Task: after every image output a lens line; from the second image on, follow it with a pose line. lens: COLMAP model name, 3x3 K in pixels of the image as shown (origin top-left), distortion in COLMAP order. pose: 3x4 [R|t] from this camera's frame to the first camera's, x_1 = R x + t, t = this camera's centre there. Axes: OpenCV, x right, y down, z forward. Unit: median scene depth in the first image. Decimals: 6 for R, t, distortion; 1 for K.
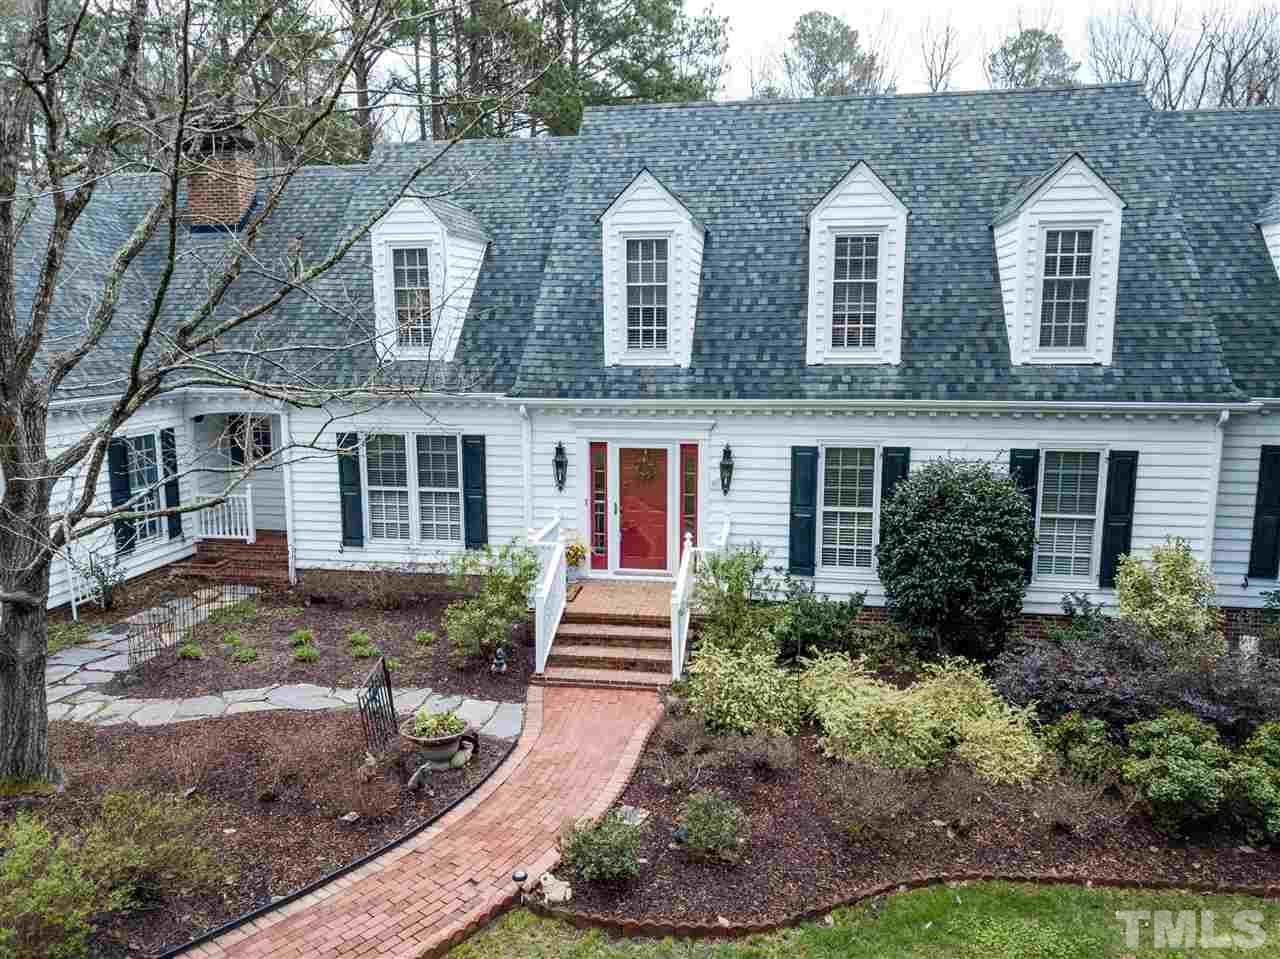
lens RADIAL K [[988.5, 0, 643.3], [0, 988.5, 482.6], [0, 0, 1]] dist [0.002229, -0.008546]
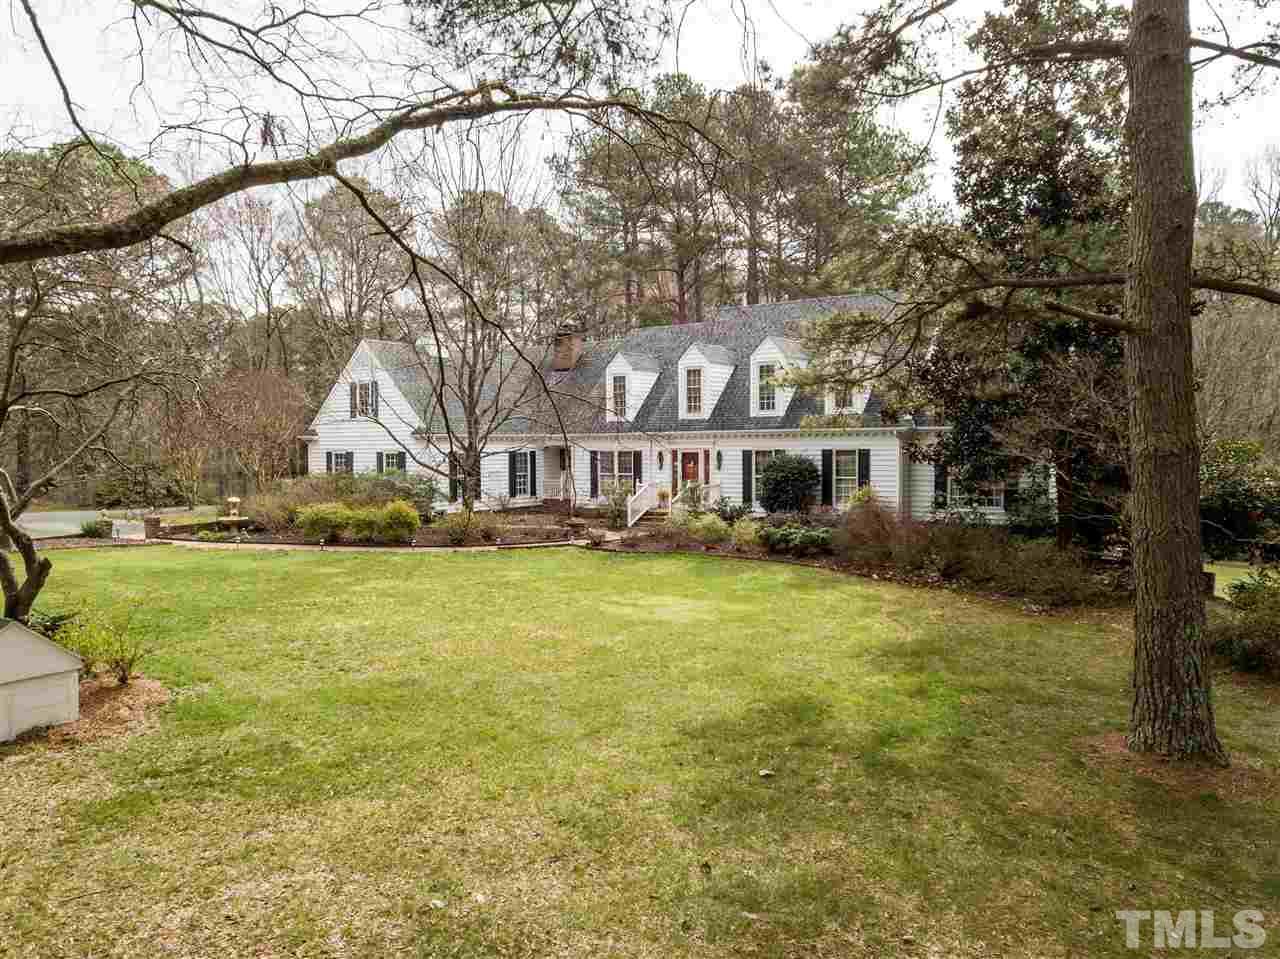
lens RADIAL K [[988.5, 0, 642.6], [0, 988.5, 480.5], [0, 0, 1]] dist [0.002229, -0.008546]
pose [[0.905351, 0.010341, -0.424539, 0.944448], [-0.063327, 0.991813, -0.110889, 0.318270], [0.419916, 0.127278, 0.898594, -1.266867]]
